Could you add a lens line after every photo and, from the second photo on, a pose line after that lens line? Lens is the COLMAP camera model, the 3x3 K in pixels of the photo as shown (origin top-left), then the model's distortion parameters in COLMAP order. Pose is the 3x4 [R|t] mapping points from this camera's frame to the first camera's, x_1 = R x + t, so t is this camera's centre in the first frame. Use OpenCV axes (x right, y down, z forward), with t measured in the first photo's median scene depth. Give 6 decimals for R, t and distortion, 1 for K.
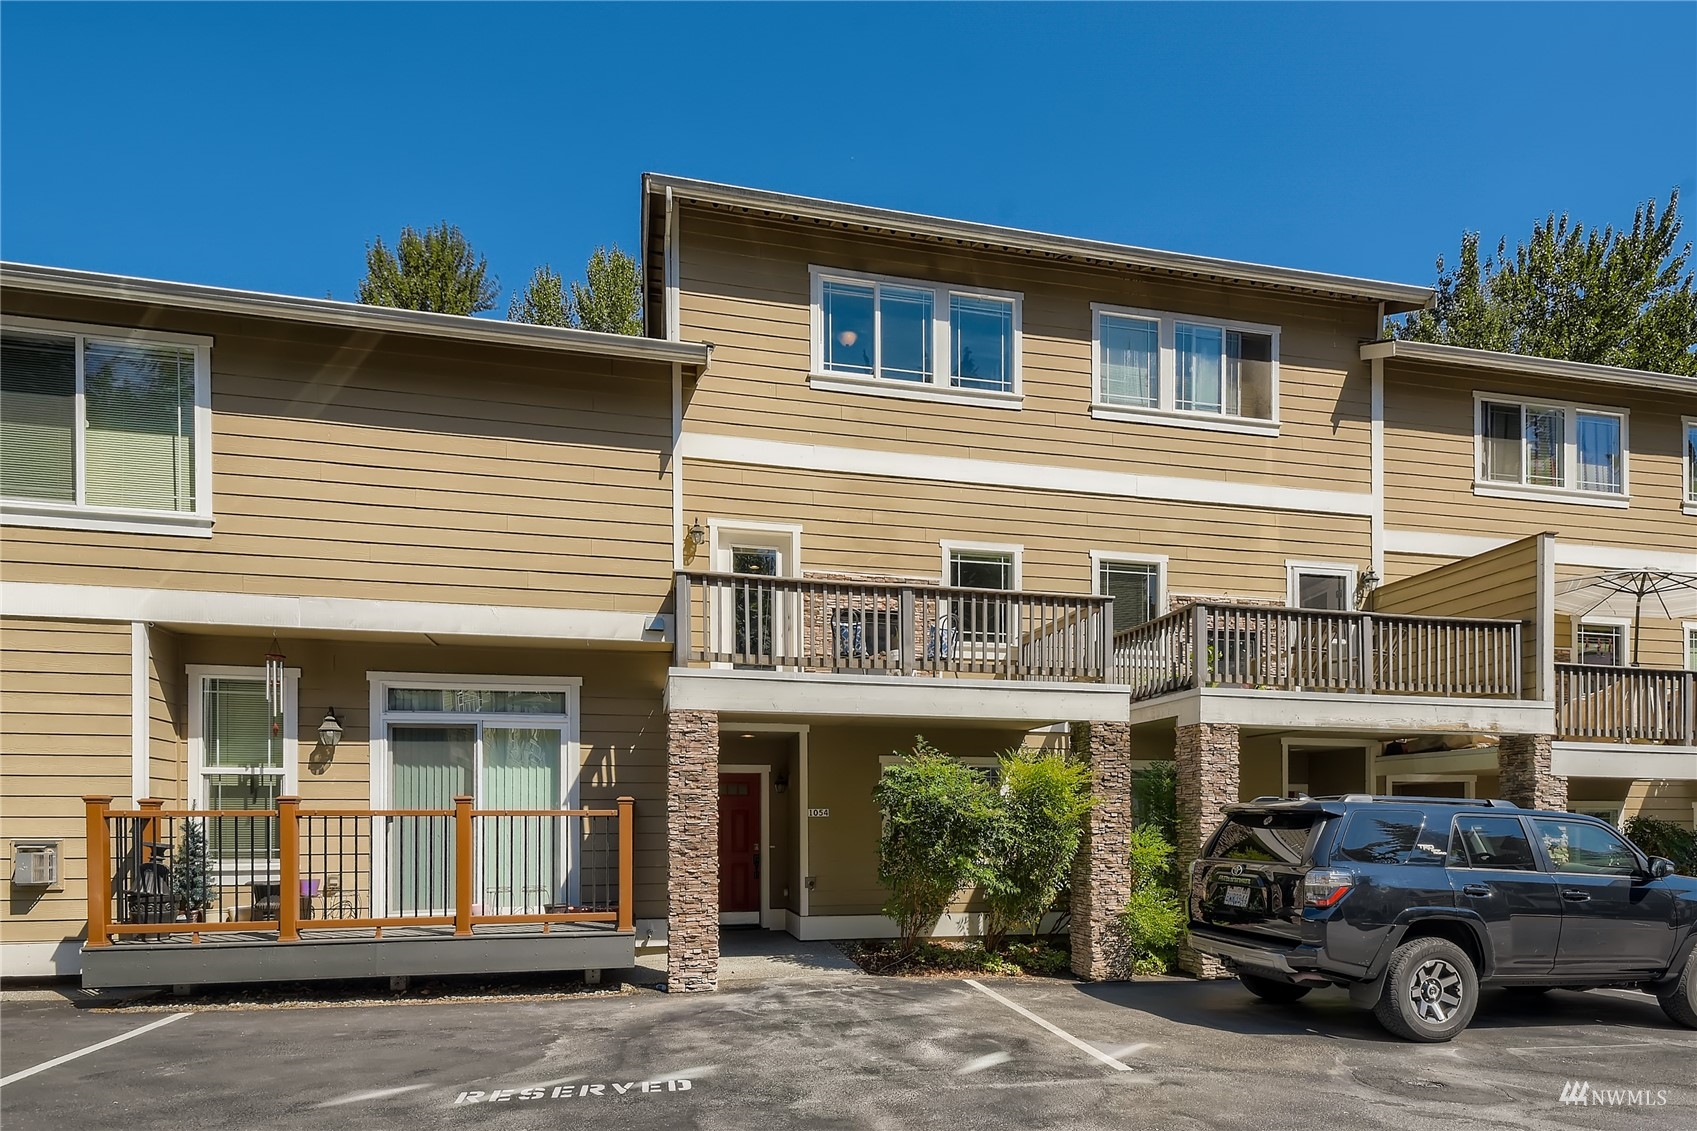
lens RADIAL K [[813.2, 0, 850.0], [0, 813.2, 561.6], [0, 0, 1]] dist [0.035825, -0.015969]
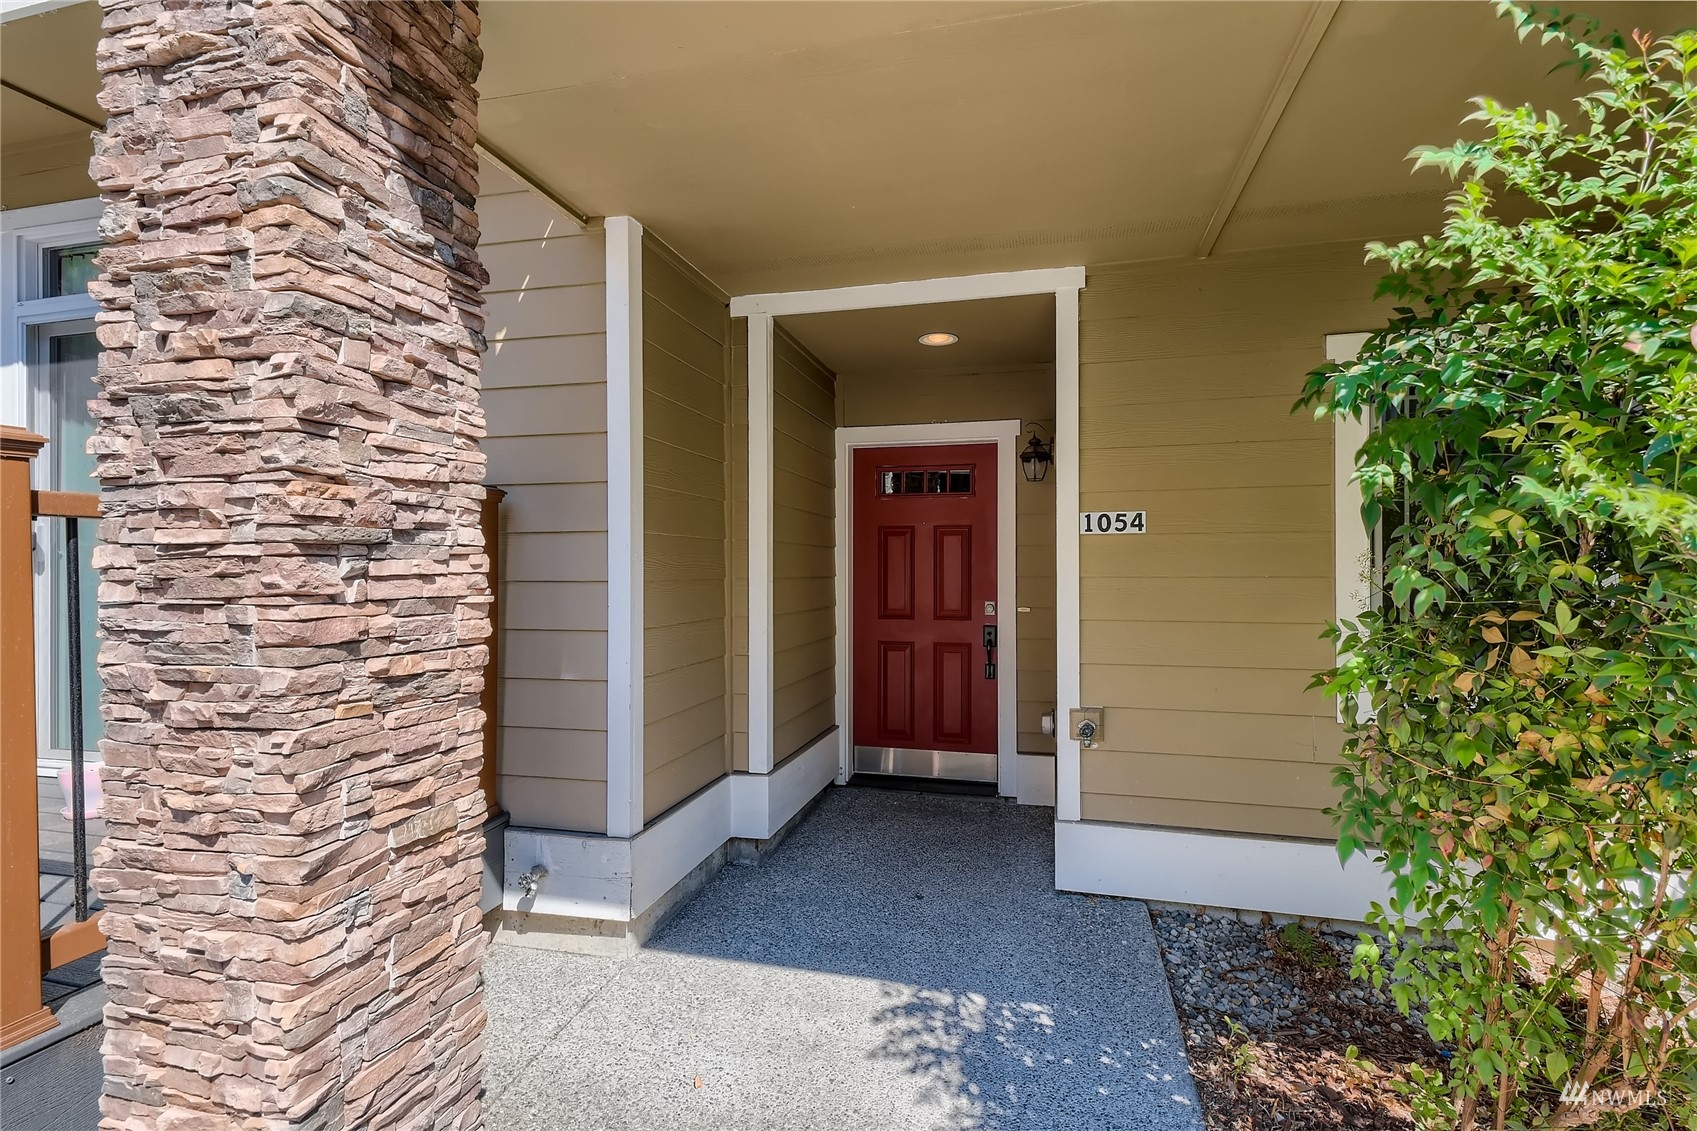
lens RADIAL K [[813.2, 0, 850.0], [0, 813.2, 561.6], [0, 0, 1]] dist [0.035825, -0.015969]
pose [[0.895300, -0.014073, -0.445241, 0.013061], [0.150265, 0.950460, 0.272115, 0.264642], [0.419354, -0.310529, 0.853062, 0.809455]]
